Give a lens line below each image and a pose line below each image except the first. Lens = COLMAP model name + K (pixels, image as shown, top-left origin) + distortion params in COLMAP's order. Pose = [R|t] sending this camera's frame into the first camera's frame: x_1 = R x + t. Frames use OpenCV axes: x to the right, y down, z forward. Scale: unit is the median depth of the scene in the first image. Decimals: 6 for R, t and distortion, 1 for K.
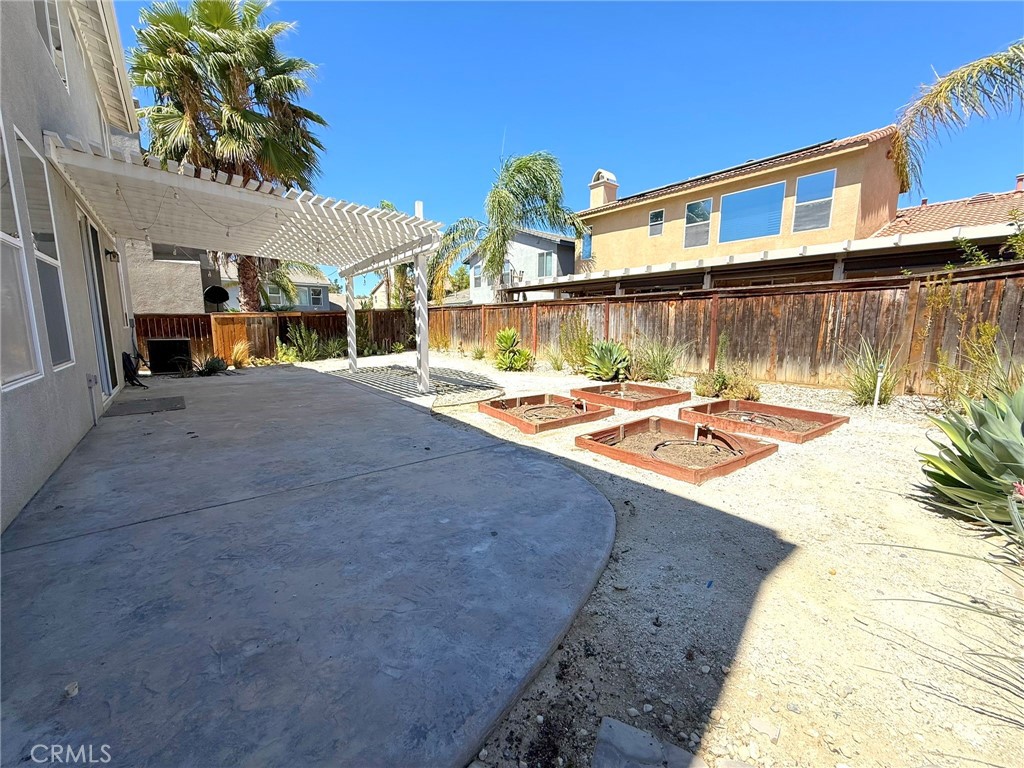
lens RADIAL K [[408.0, 0, 512.0], [0, 408.0, 384.0], [0, 0, 1]] dist [0.001503, 0.000299]
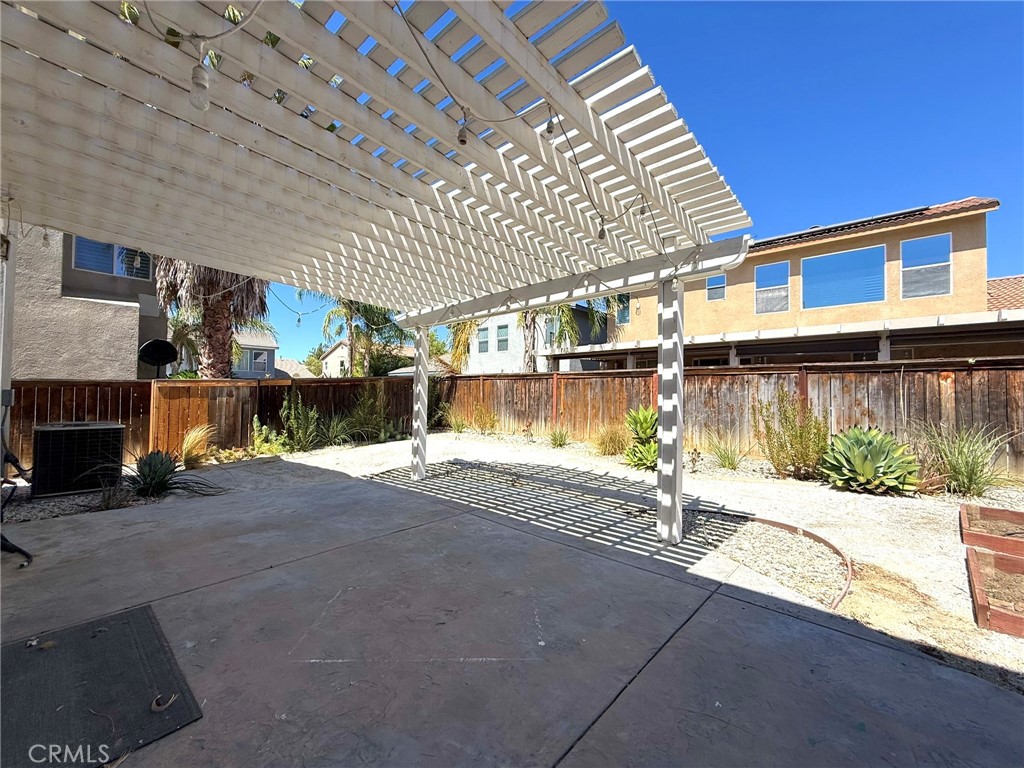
lens RADIAL K [[408.0, 0, 512.0], [0, 408.0, 384.0], [0, 0, 1]] dist [0.001503, 0.000299]
pose [[0.987353, 0.011452, 0.158126, -0.281939], [0.015336, 0.985811, -0.167158, -0.051523], [-0.157796, 0.167468, 0.973167, 0.290715]]
